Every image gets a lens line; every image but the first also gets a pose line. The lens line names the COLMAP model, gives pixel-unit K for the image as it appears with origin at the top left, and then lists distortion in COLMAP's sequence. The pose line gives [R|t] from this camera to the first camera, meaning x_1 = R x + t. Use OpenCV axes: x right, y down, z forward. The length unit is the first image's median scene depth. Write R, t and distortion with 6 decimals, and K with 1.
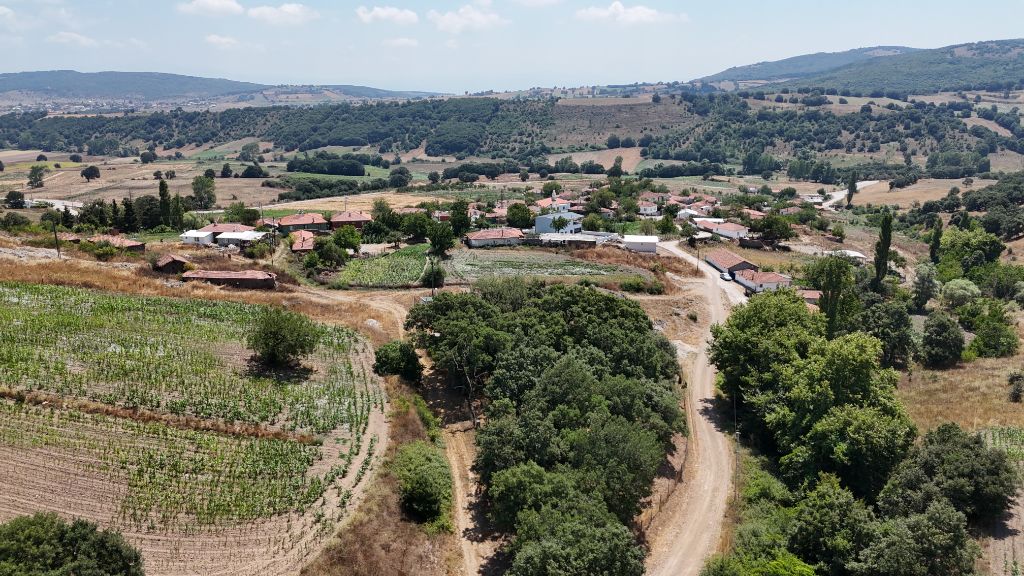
lens RADIAL K [[749.8, 0, 515.0], [0, 749.8, 287.9], [0, 0, 1]] dist [0.080633, -0.082539]
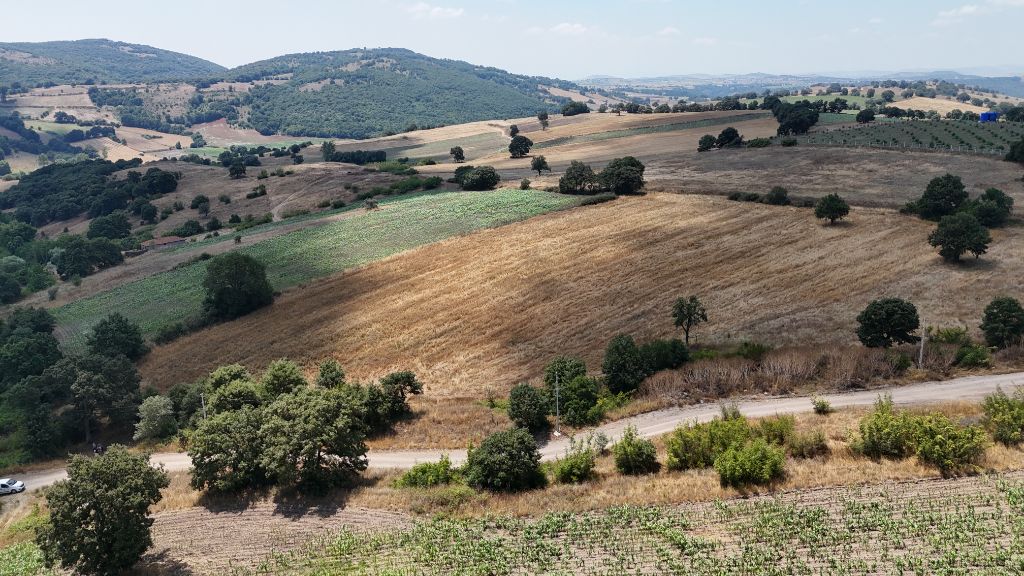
lens RADIAL K [[749.8, 0, 515.0], [0, 749.8, 287.9], [0, 0, 1]] dist [0.080633, -0.082539]
pose [[0.426205, -0.245481, 0.870683, -0.087221], [0.242480, 0.958258, 0.151477, 0.019716], [-0.871523, 0.146563, 0.467939, -0.155669]]
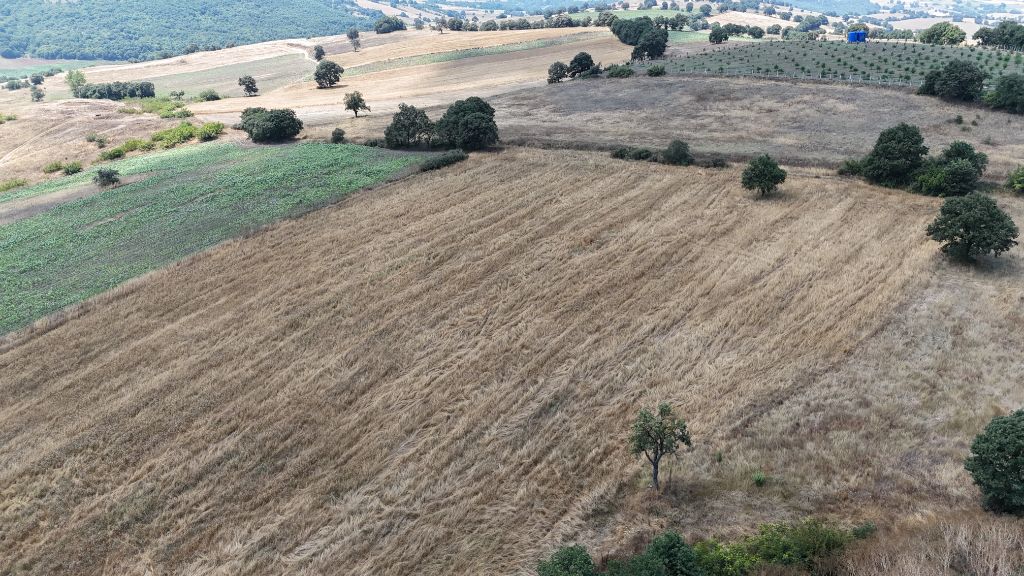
lens RADIAL K [[749.8, 0, 515.0], [0, 749.8, 287.9], [0, 0, 1]] dist [0.080633, -0.082539]
pose [[0.202053, -0.361914, 0.910051, 0.011116], [0.259498, 0.915789, 0.306581, 0.008355], [-0.944370, 0.174211, 0.278954, -0.114713]]
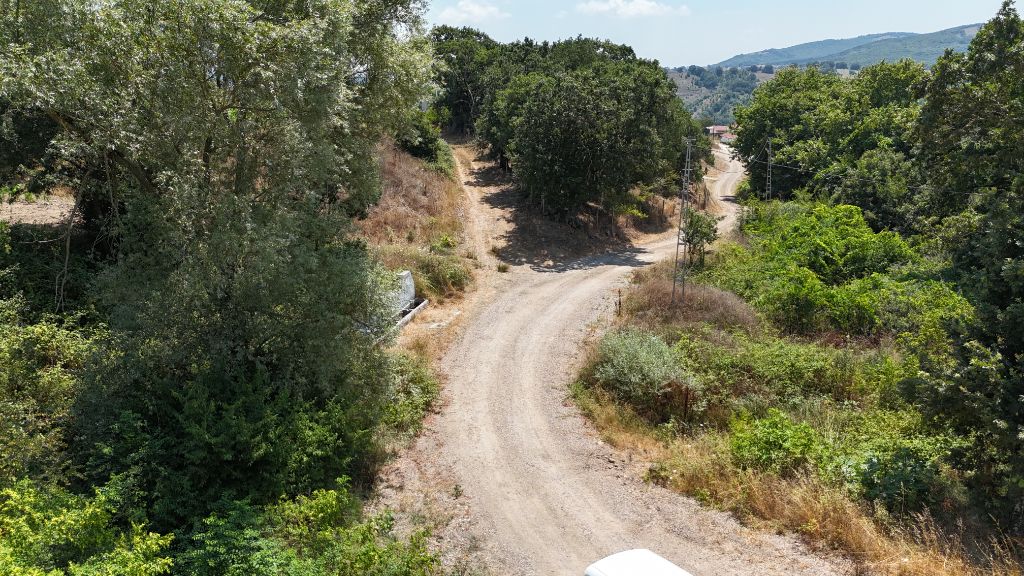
lens RADIAL K [[749.8, 0, 515.0], [0, 749.8, 287.9], [0, 0, 1]] dist [0.080633, -0.082539]
pose [[0.999972, -0.000912, -0.007493, -0.000290], [0.000951, 0.999986, 0.005231, 0.051529], [0.007488, -0.005238, 0.999958, 0.013556]]
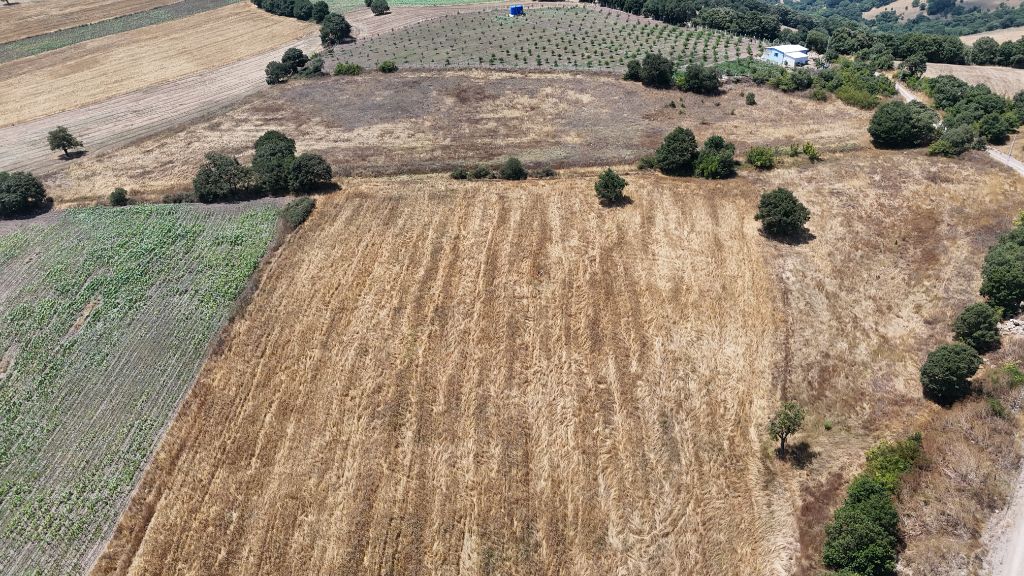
lens RADIAL K [[749.8, 0, 515.0], [0, 749.8, 287.9], [0, 0, 1]] dist [0.080633, -0.082539]
pose [[-0.372824, -0.430640, 0.821919, 0.001161], [0.252242, 0.805389, 0.536397, -0.068965], [-0.892959, 0.407304, -0.191643, -0.020435]]
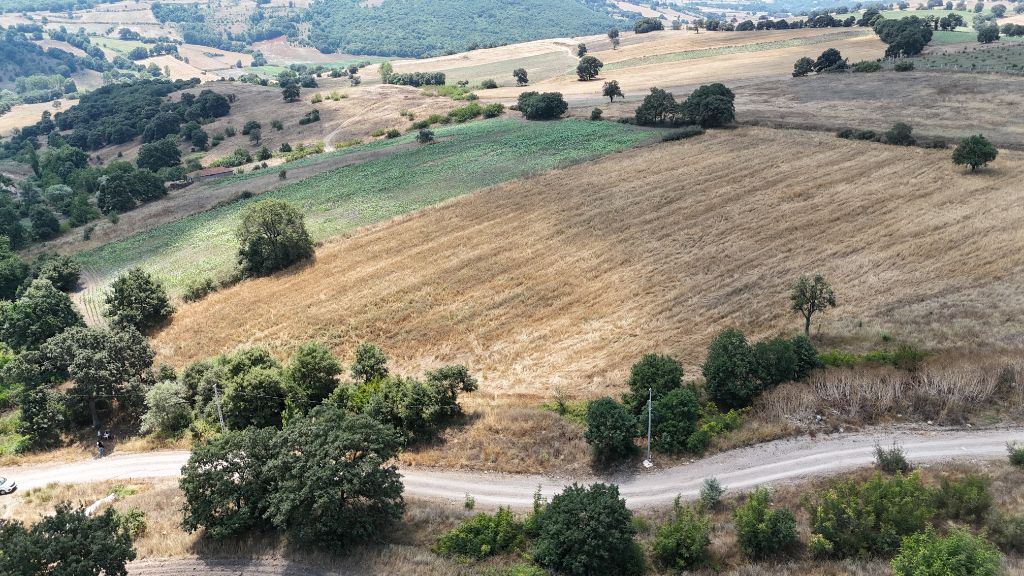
lens RADIAL K [[749.8, 0, 515.0], [0, 749.8, 287.9], [0, 0, 1]] dist [0.080633, -0.082539]
pose [[0.498246, -0.319526, 0.806011, -0.053461], [0.234883, 0.944598, 0.229270, 0.014466], [-0.834614, 0.075085, 0.545693, -0.135785]]
